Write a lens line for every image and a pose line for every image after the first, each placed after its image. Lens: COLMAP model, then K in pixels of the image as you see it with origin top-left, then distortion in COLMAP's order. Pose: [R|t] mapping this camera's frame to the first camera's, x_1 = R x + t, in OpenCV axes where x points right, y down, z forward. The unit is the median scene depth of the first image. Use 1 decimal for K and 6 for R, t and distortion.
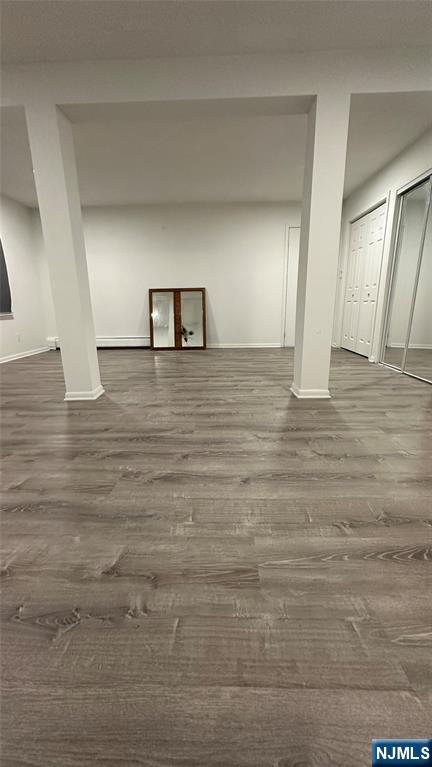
lens RADIAL K [[306.7, 0, 214.7], [0, 306.7, 385.0], [0, 0, 1]] dist [-0.003332, 0.000233]
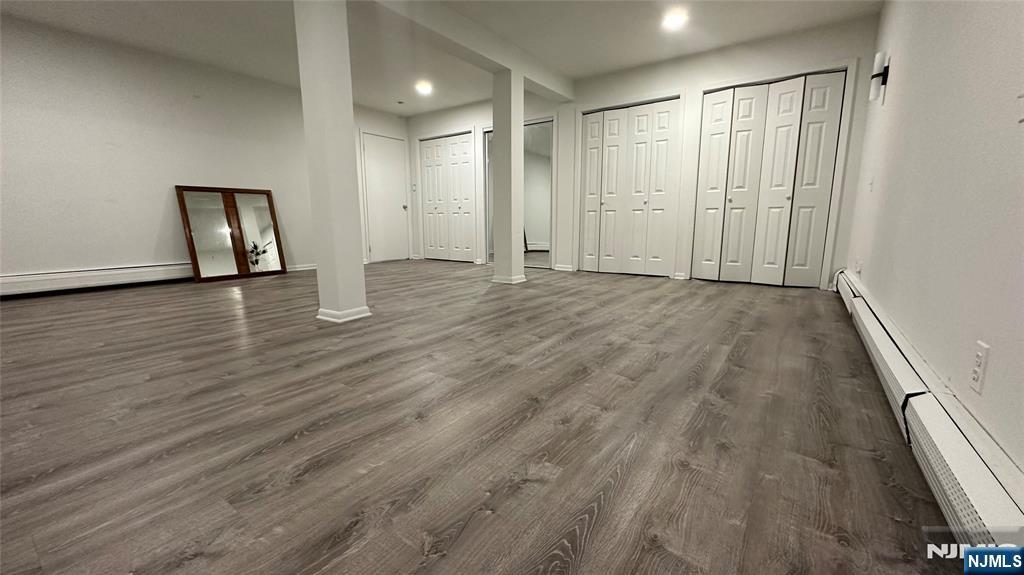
lens RADIAL K [[409.4, 0, 514.6], [0, 409.4, 290.2], [0, 0, 1]] dist [-0.003332, 0.000233]
pose [[0.556122, -0.126946, 0.821349, -1.360608], [0.206902, 0.978299, 0.011114, 0.062182], [-0.804935, 0.163758, 0.570318, 0.042155]]
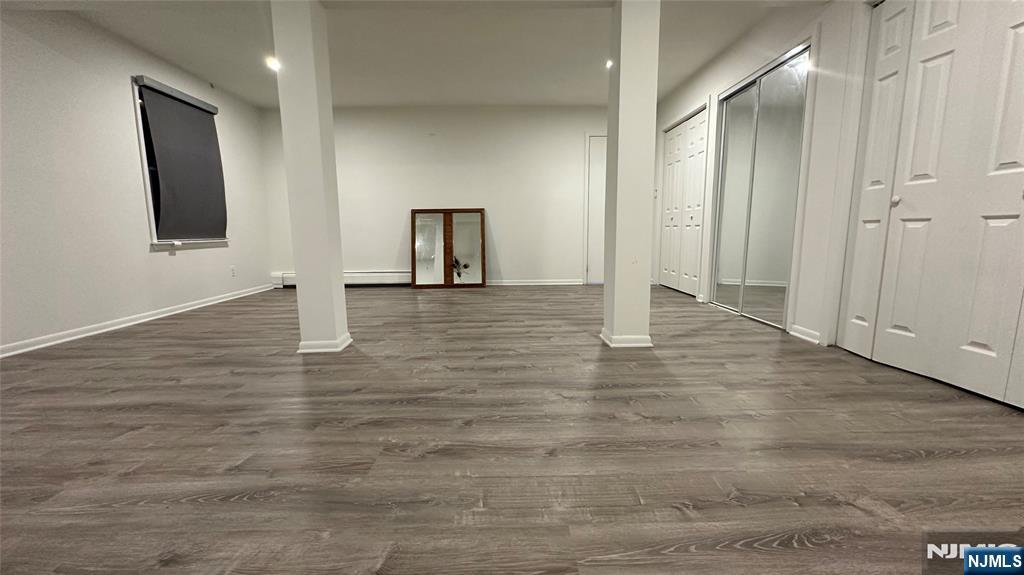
lens RADIAL K [[409.4, 0, 510.8], [0, 409.4, 289.3], [0, 0, 1]] dist [-0.003332, 0.000233]
pose [[0.999033, -0.001255, 0.043946, -0.026655], [0.006401, 0.993093, -0.117153, 0.021196], [-0.043496, 0.117321, 0.992141, -0.021781]]
